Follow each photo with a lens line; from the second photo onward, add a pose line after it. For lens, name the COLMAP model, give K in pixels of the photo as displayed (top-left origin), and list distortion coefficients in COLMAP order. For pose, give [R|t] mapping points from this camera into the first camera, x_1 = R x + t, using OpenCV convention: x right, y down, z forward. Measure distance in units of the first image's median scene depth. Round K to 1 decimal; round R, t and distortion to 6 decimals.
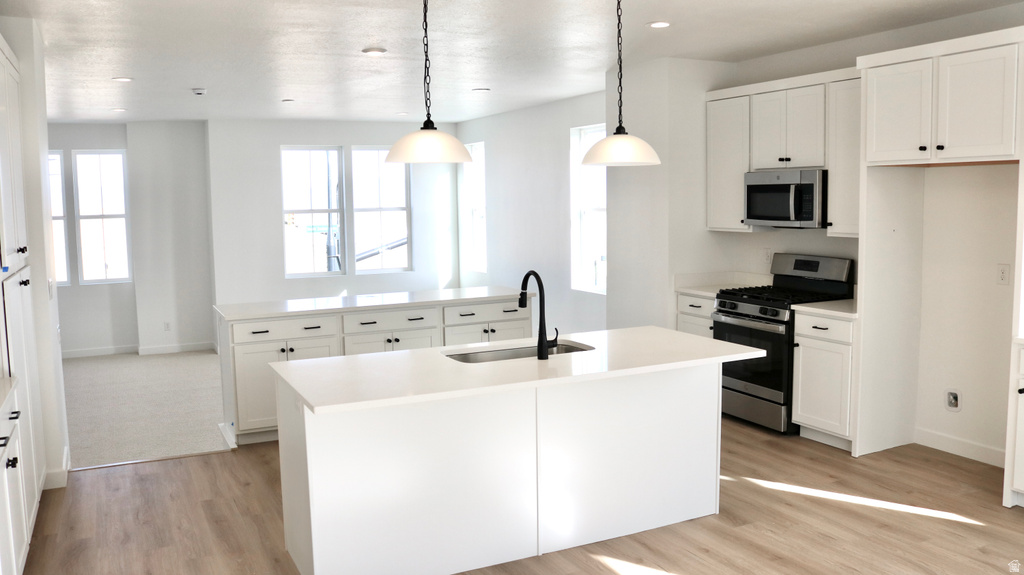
lens RADIAL K [[840.7, 0, 512.0], [0, 840.7, 287.5], [0, 0, 1]] dist [-0.112186, 0.011647]
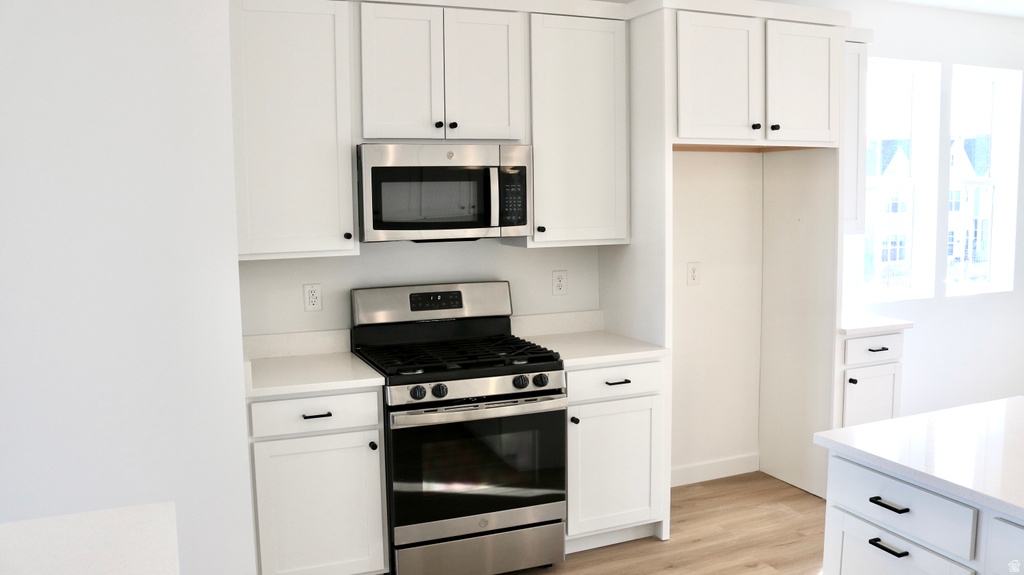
lens RADIAL K [[840.7, 0, 512.0], [0, 840.7, 287.5], [0, 0, 1]] dist [-0.112186, 0.011647]
pose [[0.049042, -0.096482, 0.994126, -0.306480], [0.117667, 0.988950, 0.090175, -0.100711], [-0.991841, 0.112553, 0.059852, 1.060202]]
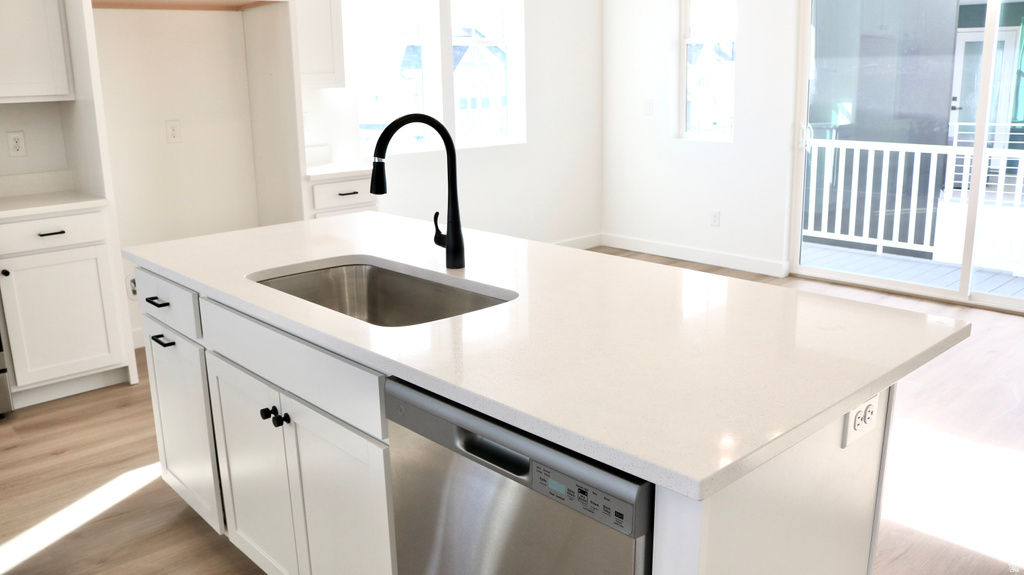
lens RADIAL K [[840.7, 0, 512.0], [0, 840.7, 287.5], [0, 0, 1]] dist [-0.112186, 0.011647]
pose [[-0.279270, -0.208565, 0.937288, -0.386016], [0.125137, 0.959896, 0.250881, -0.029613], [-0.952024, 0.187353, -0.241971, 0.824659]]
